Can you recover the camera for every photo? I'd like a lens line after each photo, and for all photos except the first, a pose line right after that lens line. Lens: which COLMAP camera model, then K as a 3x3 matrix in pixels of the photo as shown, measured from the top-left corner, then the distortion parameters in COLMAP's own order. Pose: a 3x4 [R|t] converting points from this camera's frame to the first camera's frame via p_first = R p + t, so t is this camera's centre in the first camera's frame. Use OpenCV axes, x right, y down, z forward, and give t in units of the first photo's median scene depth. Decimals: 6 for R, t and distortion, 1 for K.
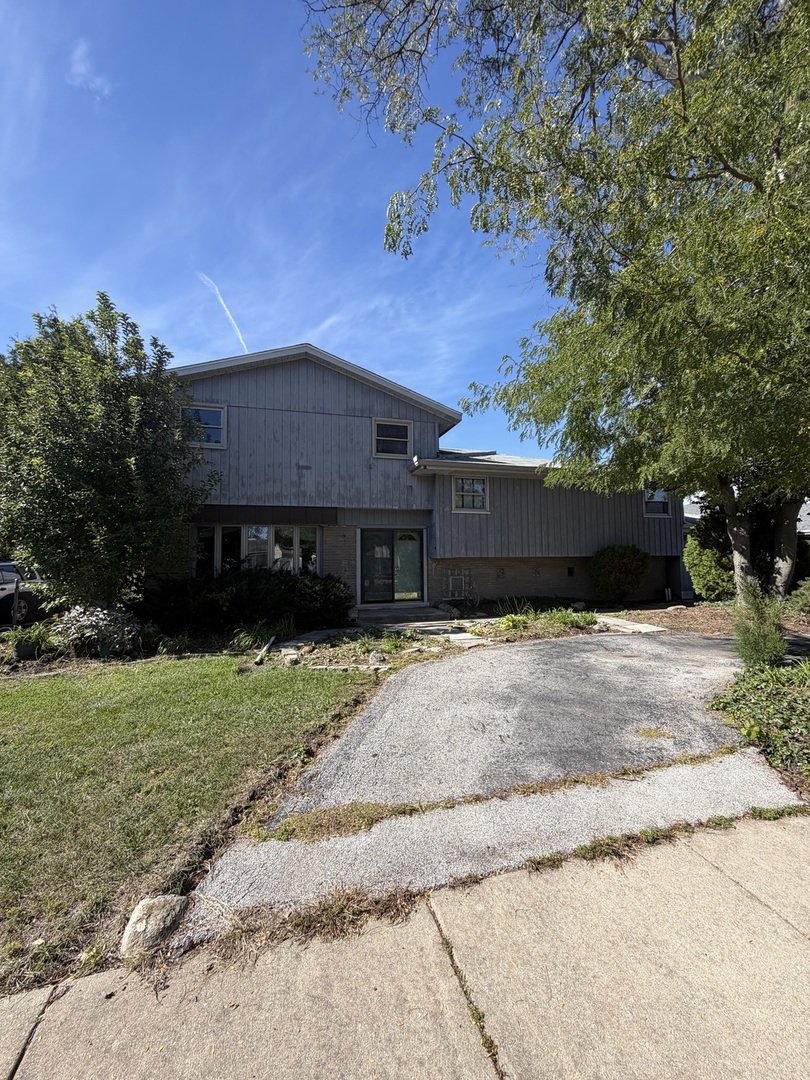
lens RADIAL K [[445.3, 0, 405.0], [0, 445.3, 540.0], [0, 0, 1]] dist [0.000585, 0.000329]
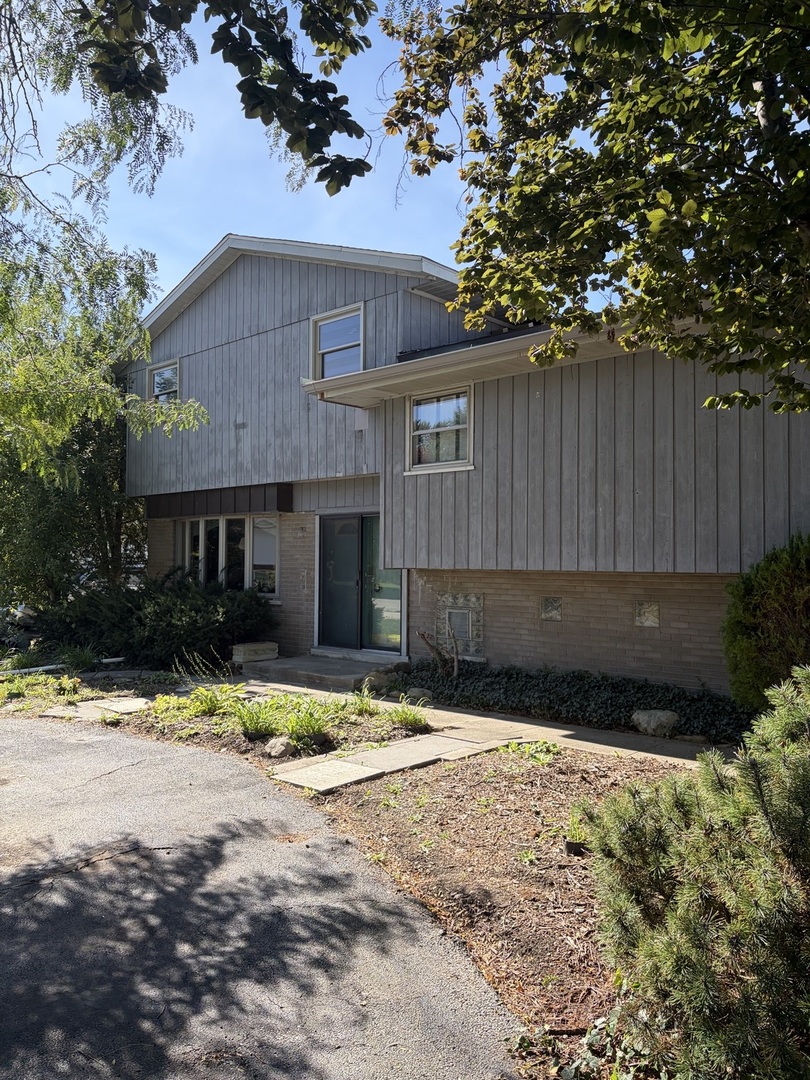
lens RADIAL K [[850.0, 0, 405.0], [0, 850.0, 540.0], [0, 0, 1]] dist [-0.008374, -0.007694]
pose [[0.517181, -0.012383, -0.855786, 0.973504], [0.037298, 0.999272, 0.008081, 0.000979], [0.855063, -0.036098, 0.517267, 0.579097]]
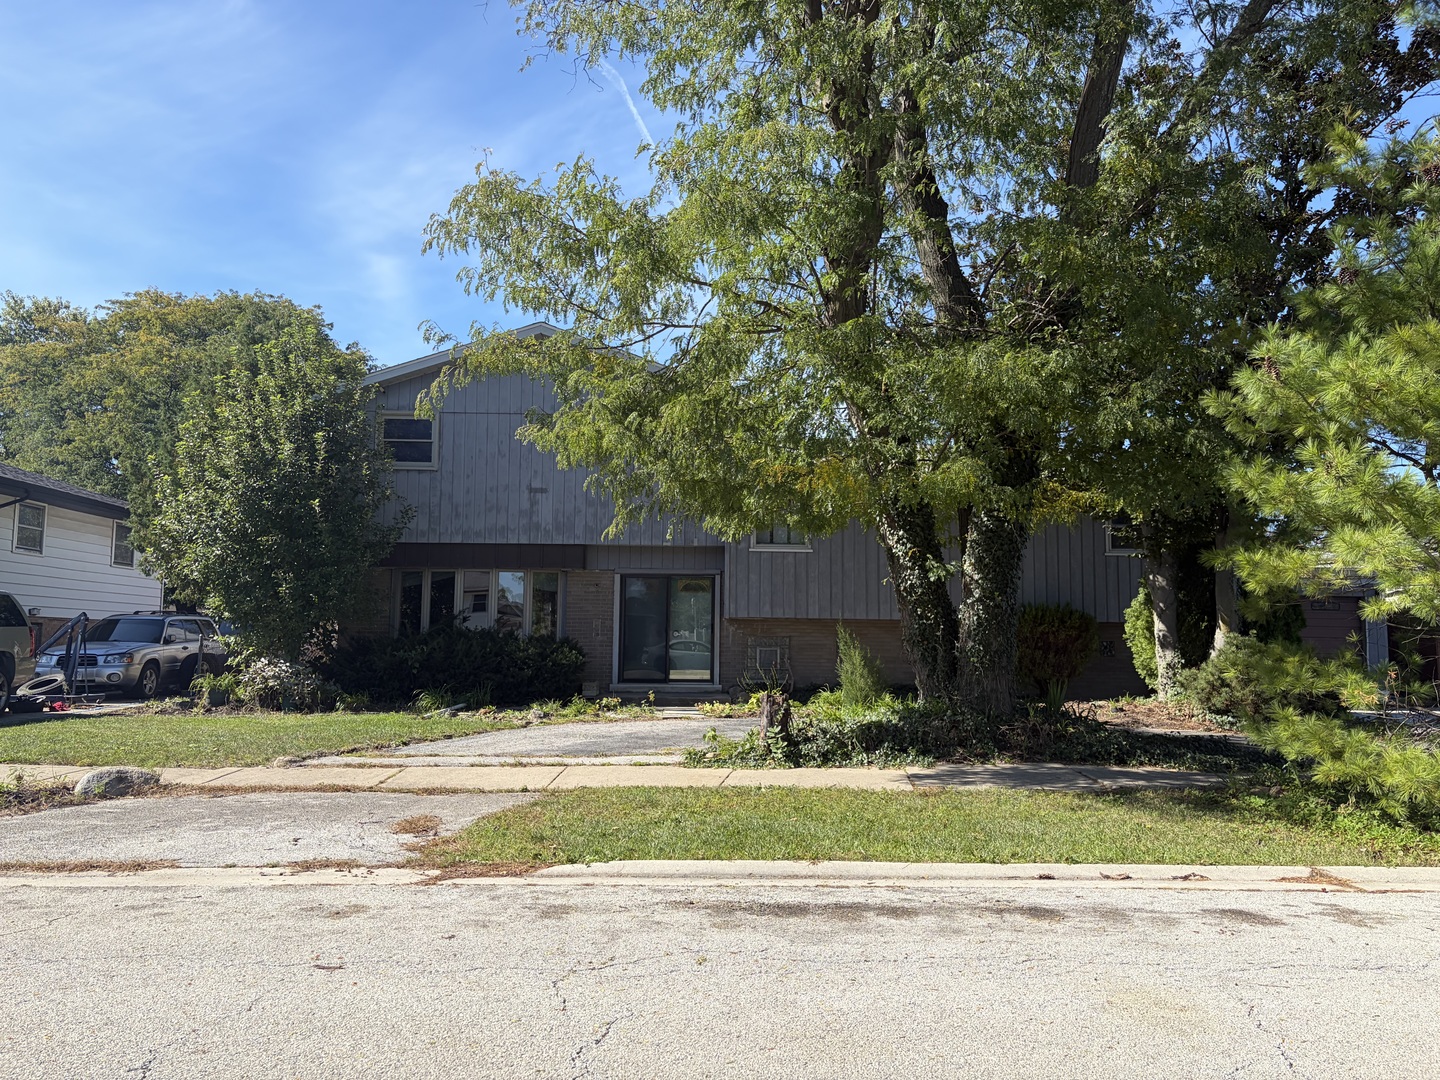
lens RADIAL K [[1133.4, 0, 720.0], [0, 1133.4, 540.0], [0, 0, 1]] dist [-0.008374, -0.007694]
pose [[0.967260, -0.006045, -0.253716, 0.543740], [-0.006717, 0.998756, -0.049404, 0.007611], [0.253700, 0.049490, 0.966016, -0.725183]]
